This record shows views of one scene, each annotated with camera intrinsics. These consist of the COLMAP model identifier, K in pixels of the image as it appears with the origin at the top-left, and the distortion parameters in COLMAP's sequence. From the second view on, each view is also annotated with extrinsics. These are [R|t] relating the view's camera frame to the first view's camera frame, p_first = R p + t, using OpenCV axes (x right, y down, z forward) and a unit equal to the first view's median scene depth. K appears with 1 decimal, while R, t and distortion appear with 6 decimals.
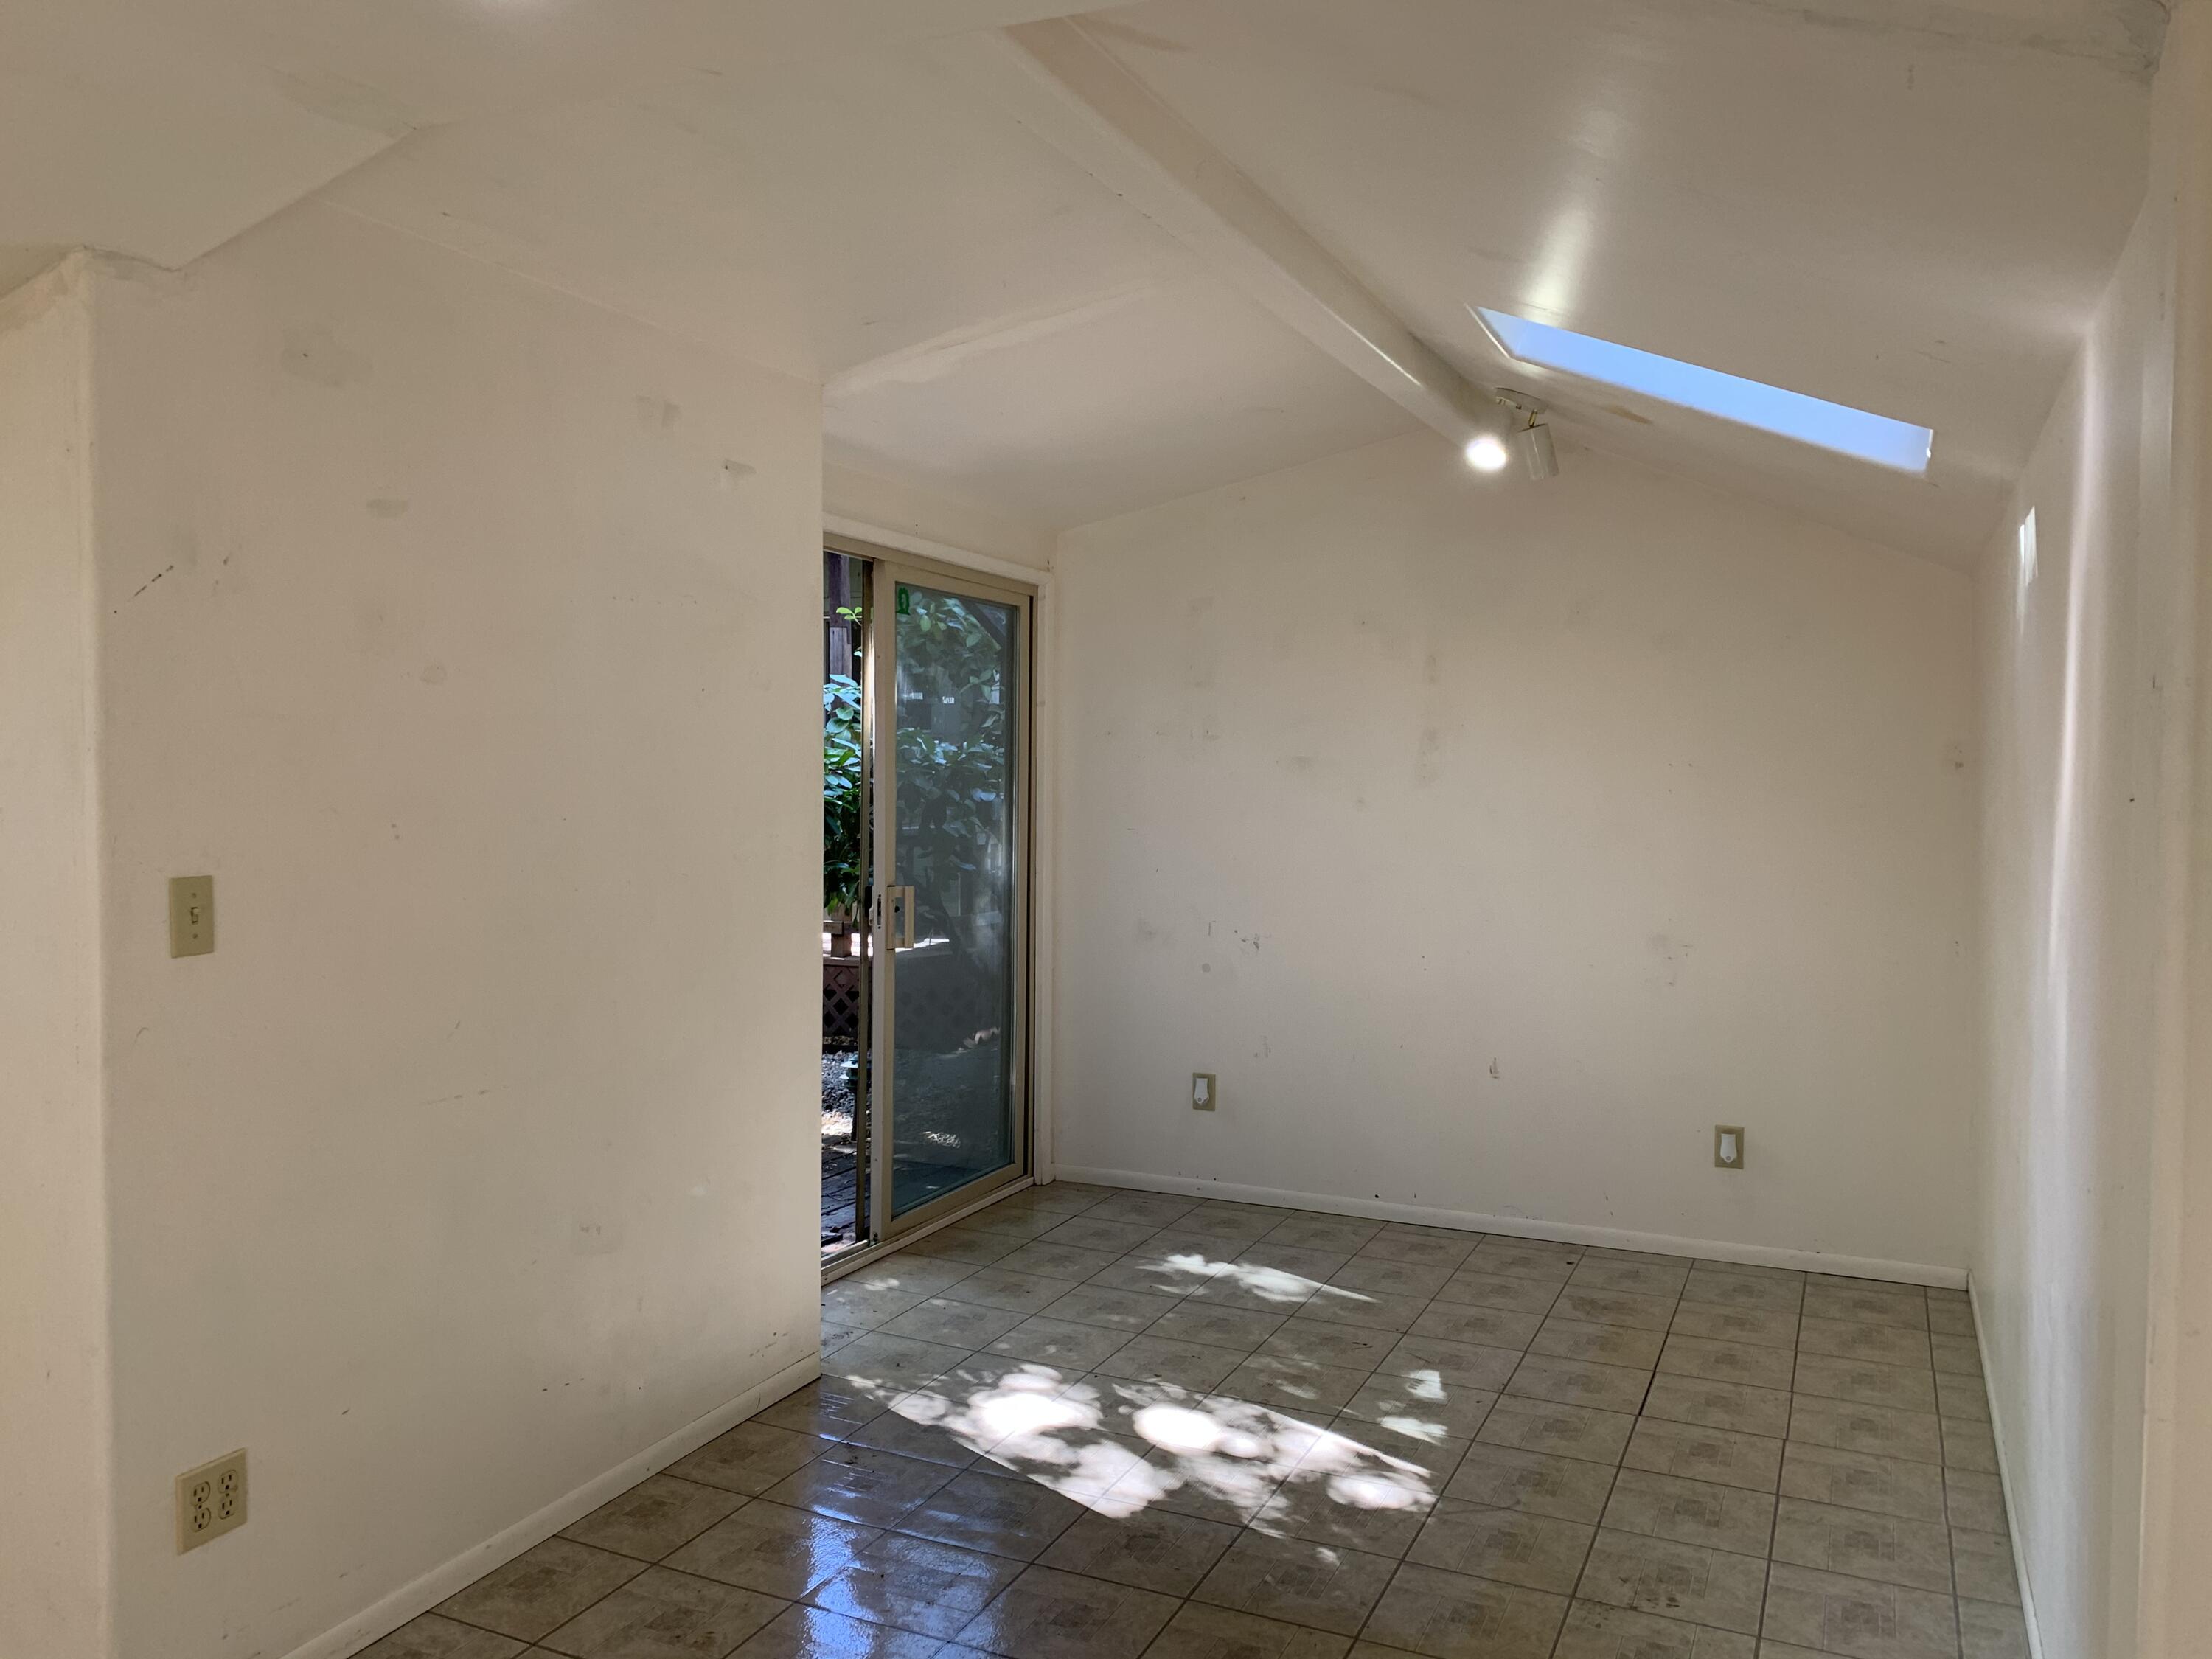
lens RADIAL K [[1683.3, 0, 1101.9], [0, 1683.3, 828.8], [0, 0, 1]] dist [0.028898, -0.017788]
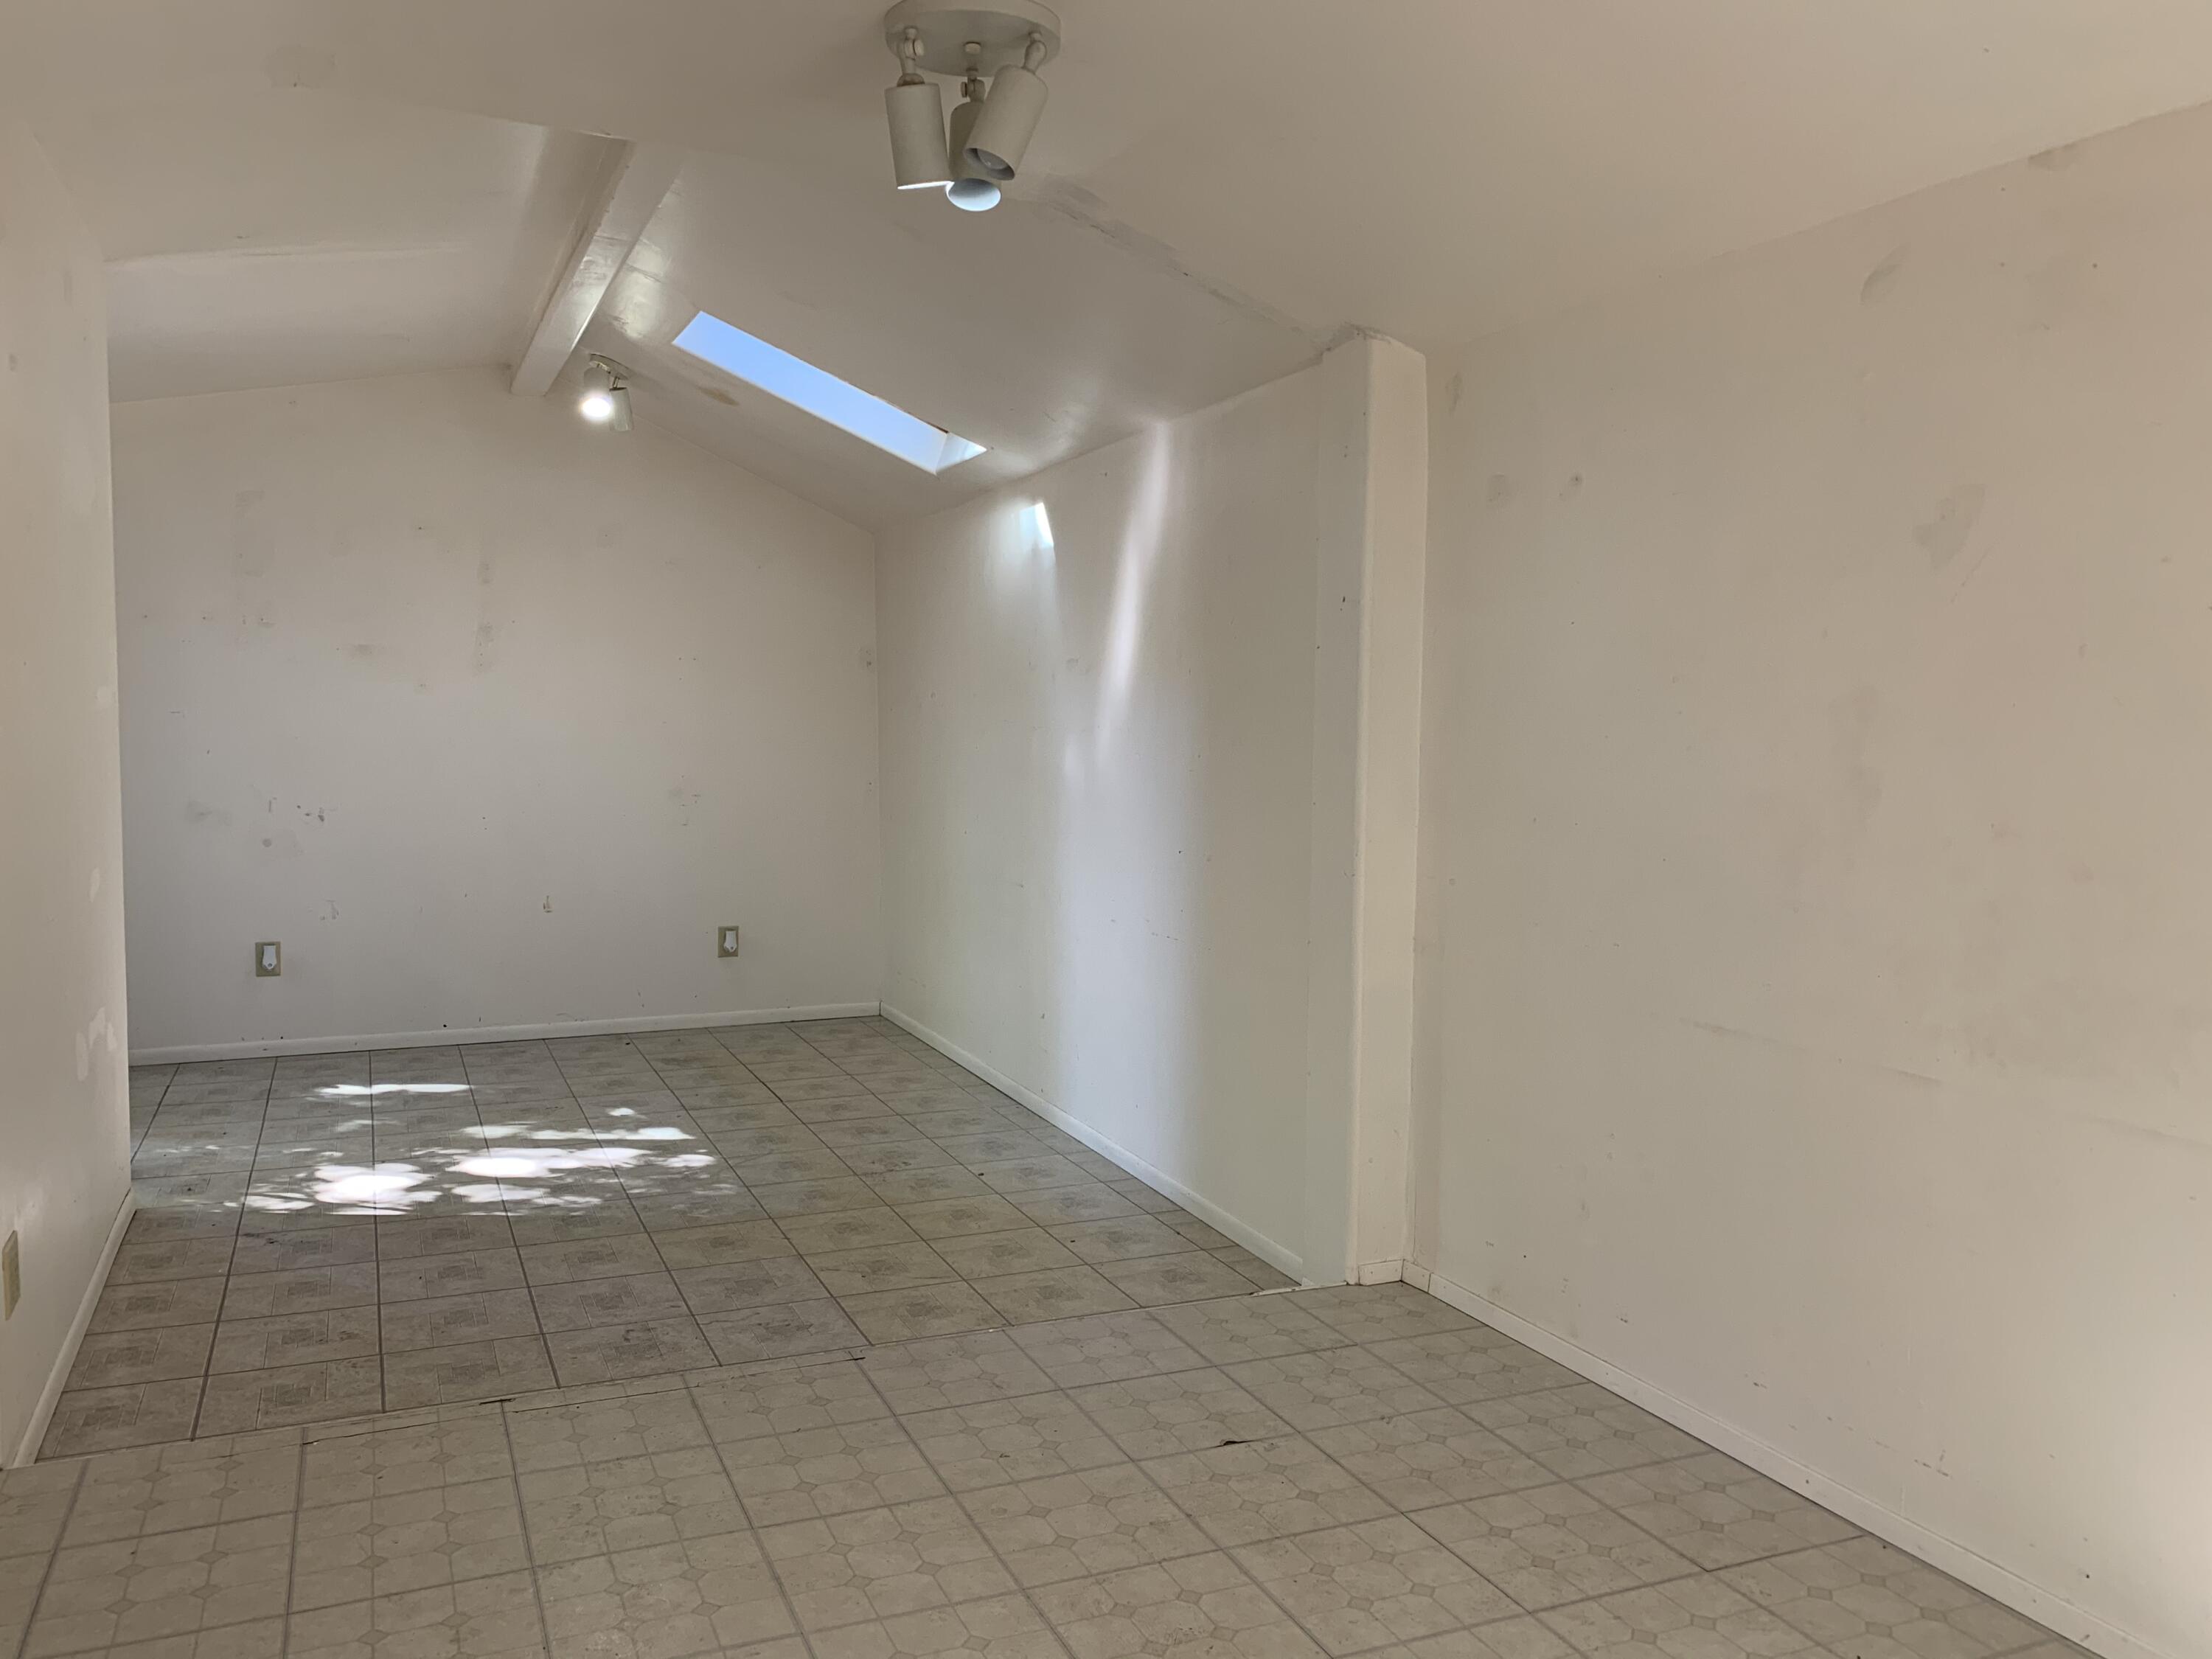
lens RADIAL K [[1683.3, 0, 1102.7], [0, 1683.3, 827.6], [0, 0, 1]] dist [0.028898, -0.017788]
pose [[0.656966, -0.049299, 0.752307, -0.466096], [0.023396, 0.998712, 0.045015, 0.044503], [-0.753557, -0.011972, 0.657273, -0.120878]]
